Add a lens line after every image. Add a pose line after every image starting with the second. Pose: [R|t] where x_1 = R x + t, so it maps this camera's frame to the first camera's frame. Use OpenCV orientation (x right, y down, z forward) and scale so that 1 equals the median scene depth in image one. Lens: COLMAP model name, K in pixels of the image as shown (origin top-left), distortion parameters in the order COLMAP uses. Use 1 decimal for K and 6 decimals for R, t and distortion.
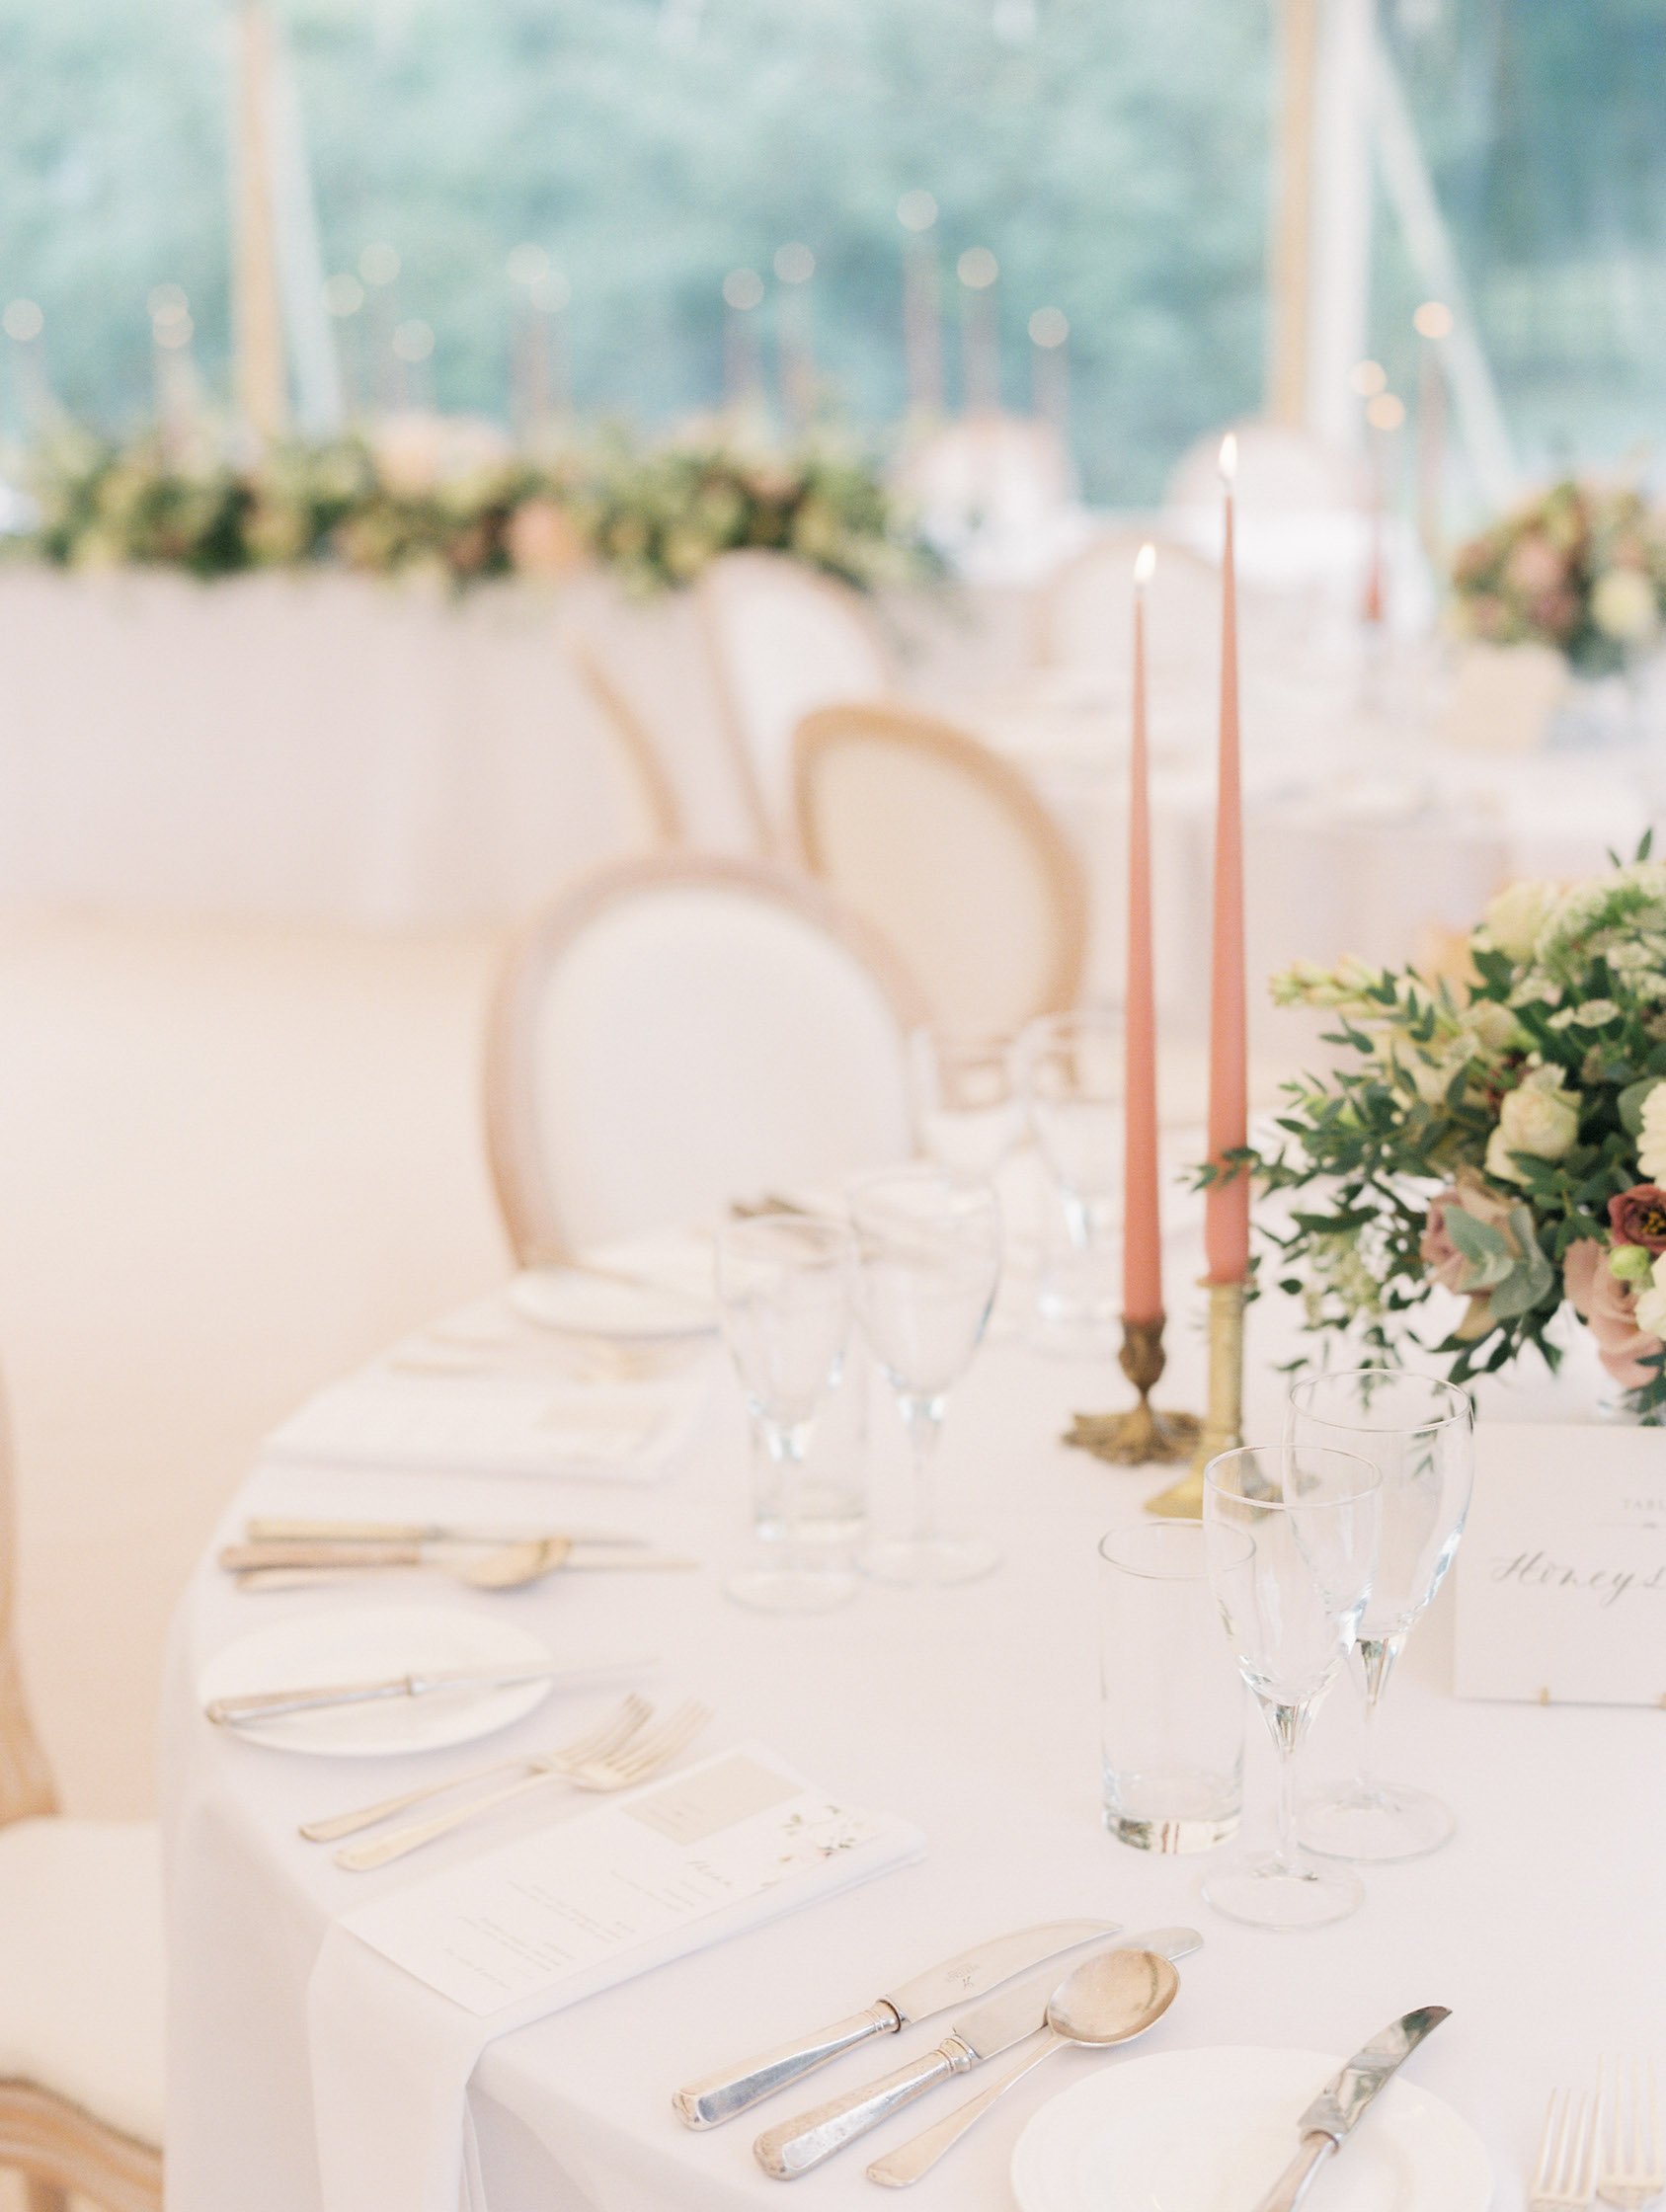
lens RADIAL K [[3320.8, 0, 833.0], [0, 3320.8, 1106.0], [0, 0, 1]] dist [-0.174185, -0.030195]
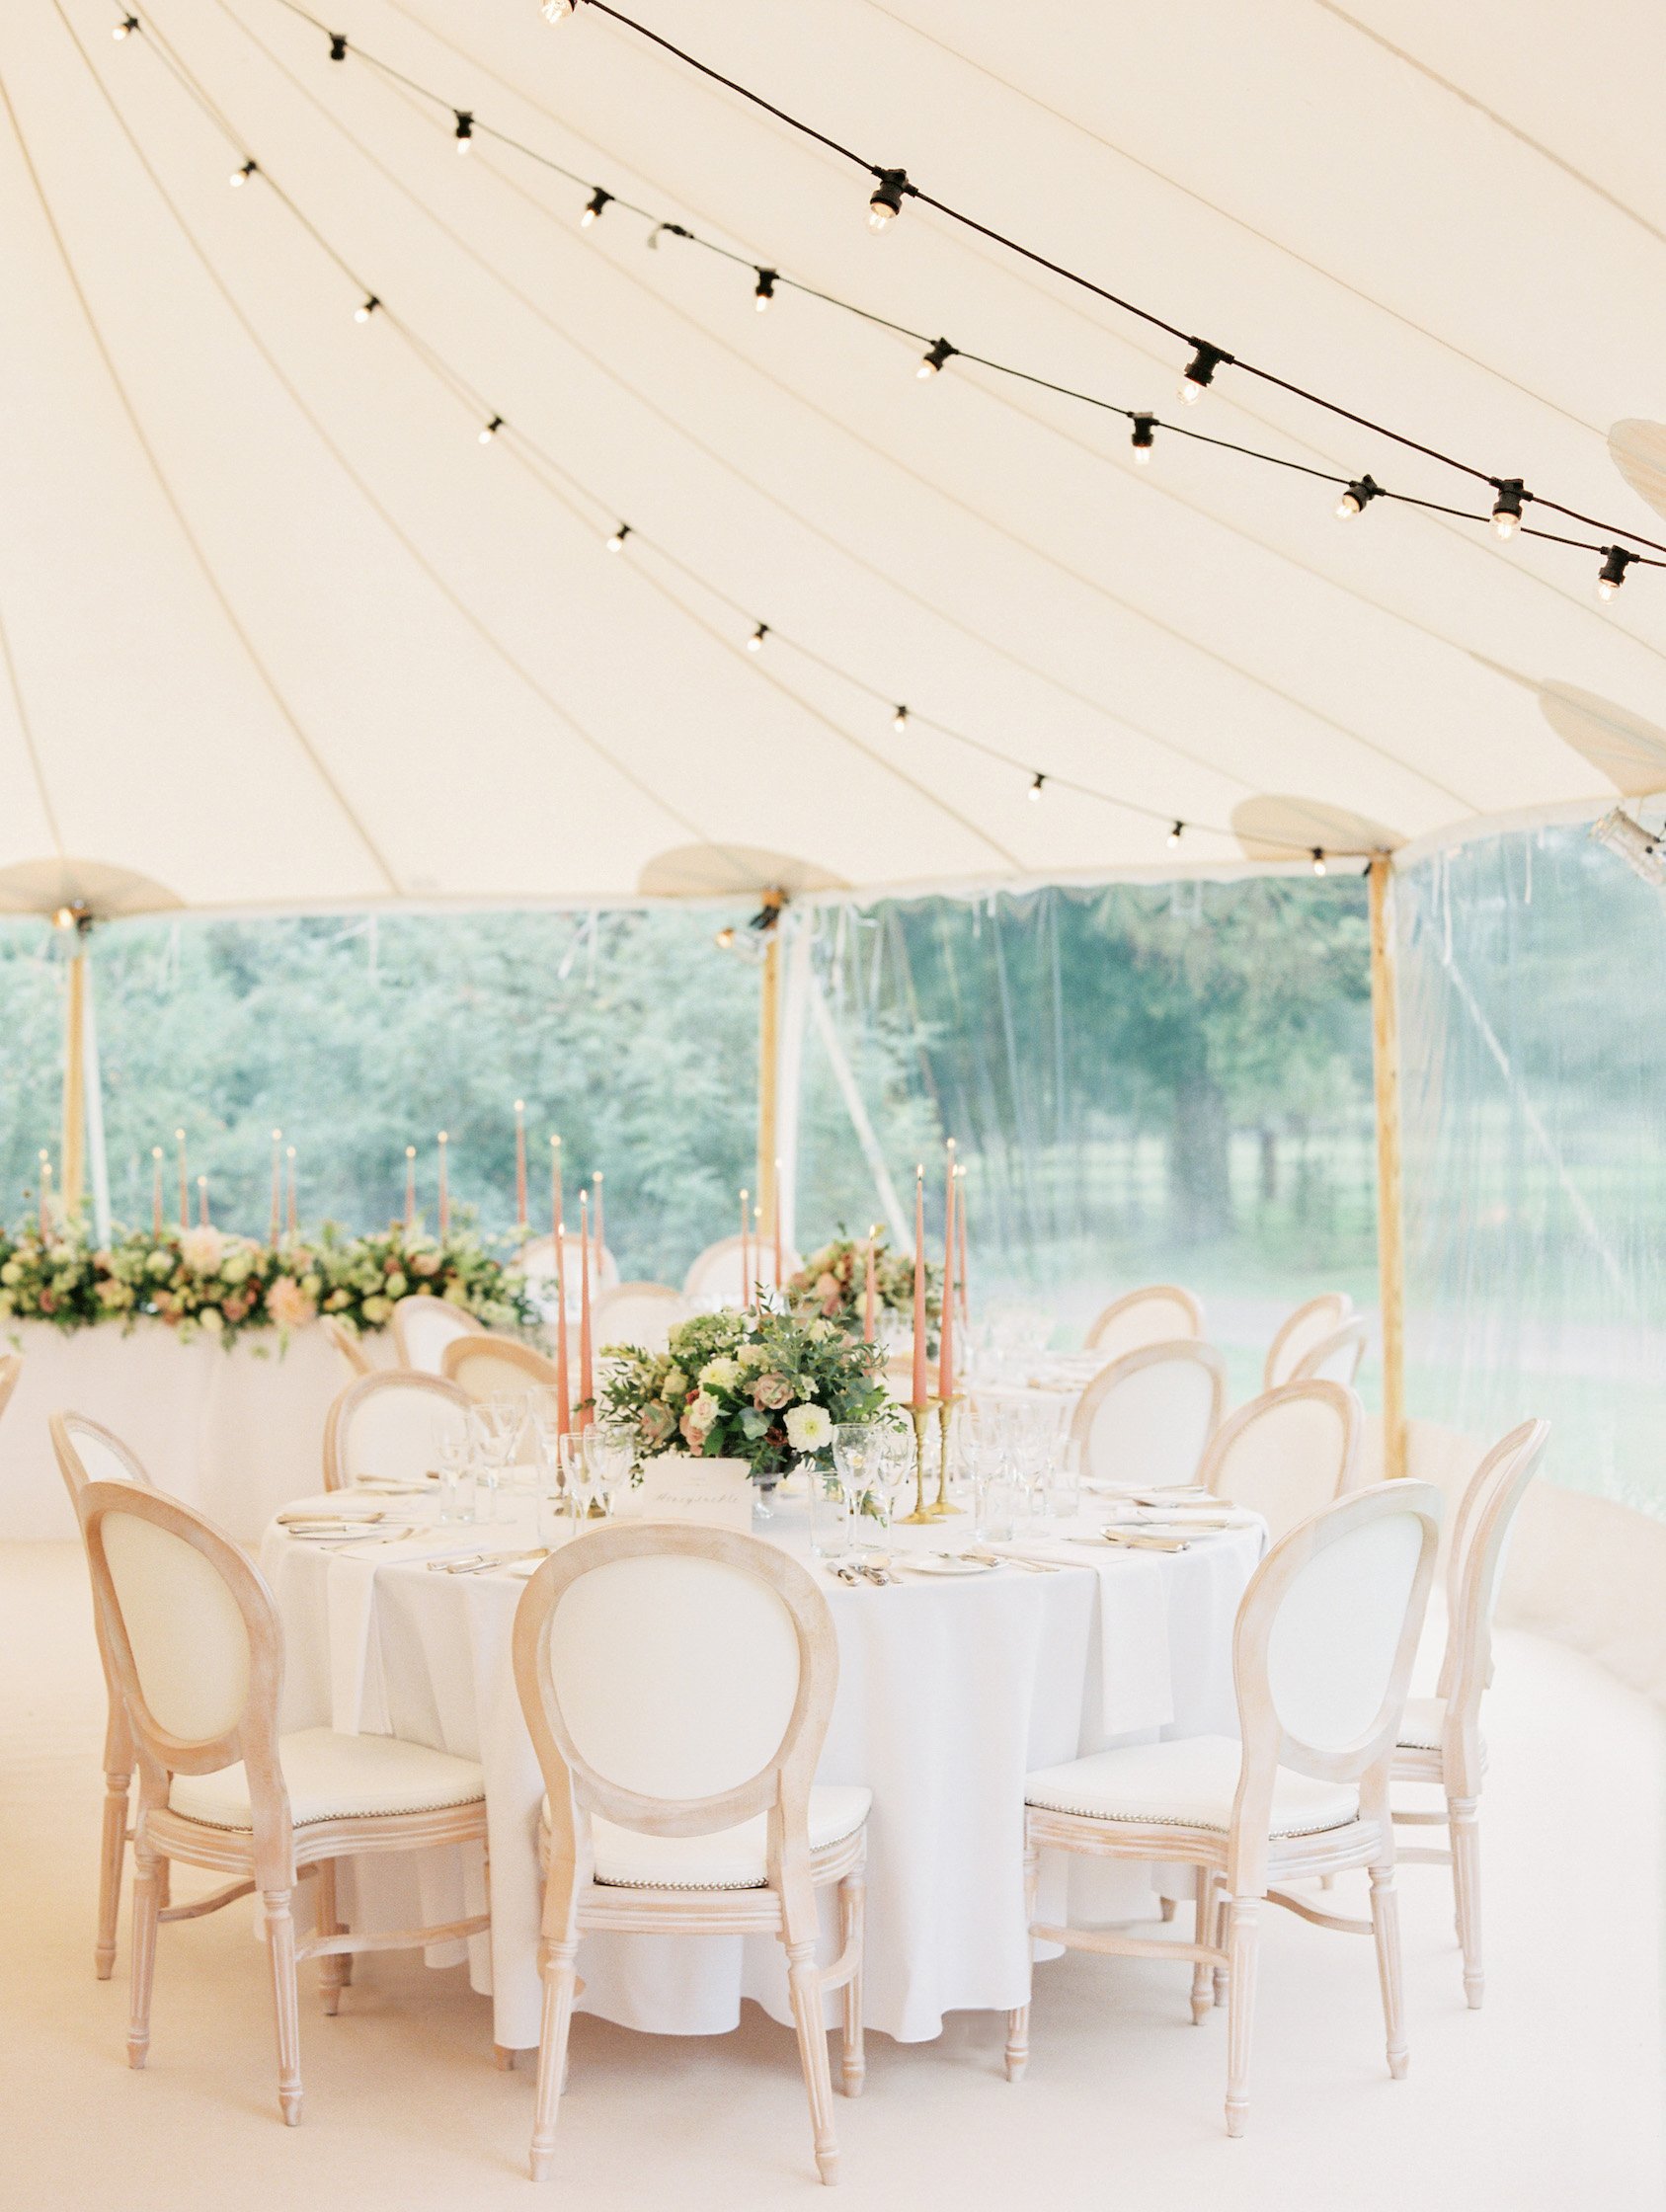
lens RADIAL K [[3320.8, 0, 833.0], [0, 3320.8, 1106.0], [0, 0, 1]] dist [-0.174185, -0.030195]
pose [[0.993845, 0.011756, 0.110150, -0.001148], [0.016900, 0.966622, -0.255650, 0.151173], [-0.109479, 0.255938, 0.960474, -0.595406]]
